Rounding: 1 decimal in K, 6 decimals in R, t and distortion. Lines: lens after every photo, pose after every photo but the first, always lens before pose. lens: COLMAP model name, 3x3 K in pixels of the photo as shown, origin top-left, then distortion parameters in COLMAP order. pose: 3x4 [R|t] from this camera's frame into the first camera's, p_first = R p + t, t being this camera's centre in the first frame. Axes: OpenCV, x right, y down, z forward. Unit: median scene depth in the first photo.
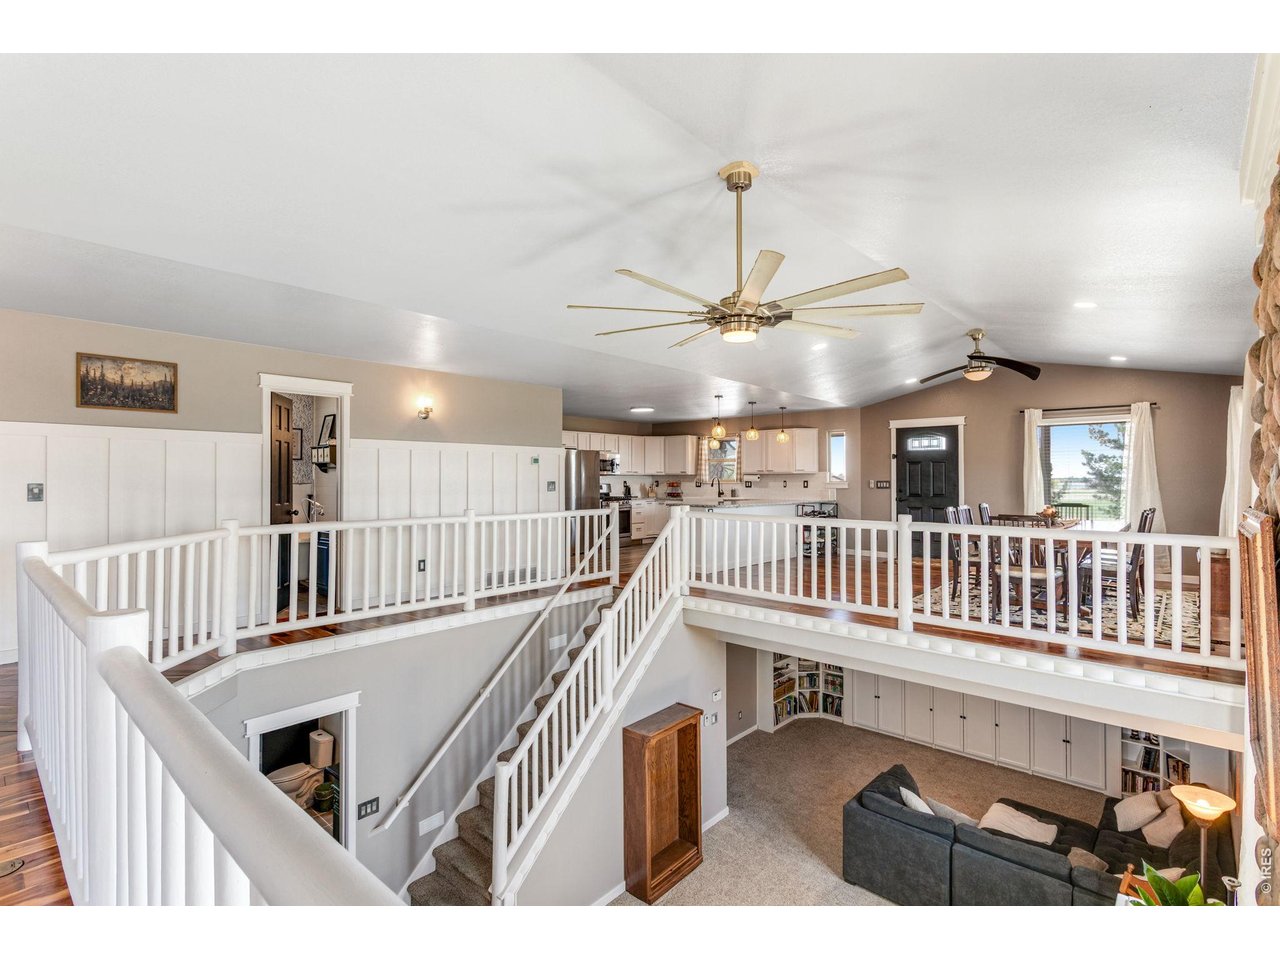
lens RADIAL K [[614.1, 0, 638.7], [0, 614.1, 474.1], [0, 0, 1]] dist [0.000693, 0.001704]
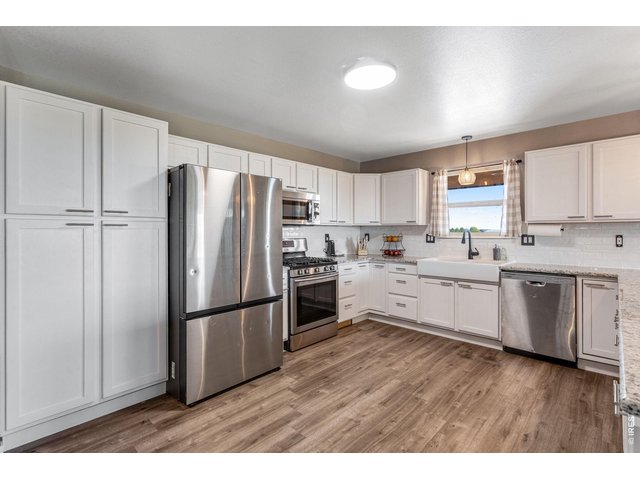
lens RADIAL K [[307.1, 0, 322.2], [0, 307.1, 235.1], [0, 0, 1]] dist [0.000693, 0.001704]
pose [[0.999923, 0.003645, -0.011883, -0.024151], [-0.003426, 0.999825, 0.018402, 0.006111], [0.011948, -0.018360, 0.999760, 0.655269]]
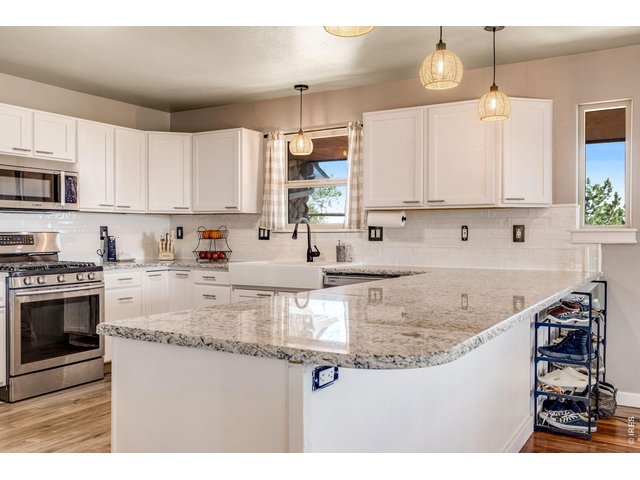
lens RADIAL K [[573.9, 0, 320.2], [0, 573.9, 240.8], [0, 0, 1]] dist [0.021862, 0.009039]
pose [[0.980177, 0.002489, 0.198108, 0.052618], [-0.006707, 0.999765, 0.020623, 0.012728], [-0.198010, -0.021542, 0.979963, 0.565336]]
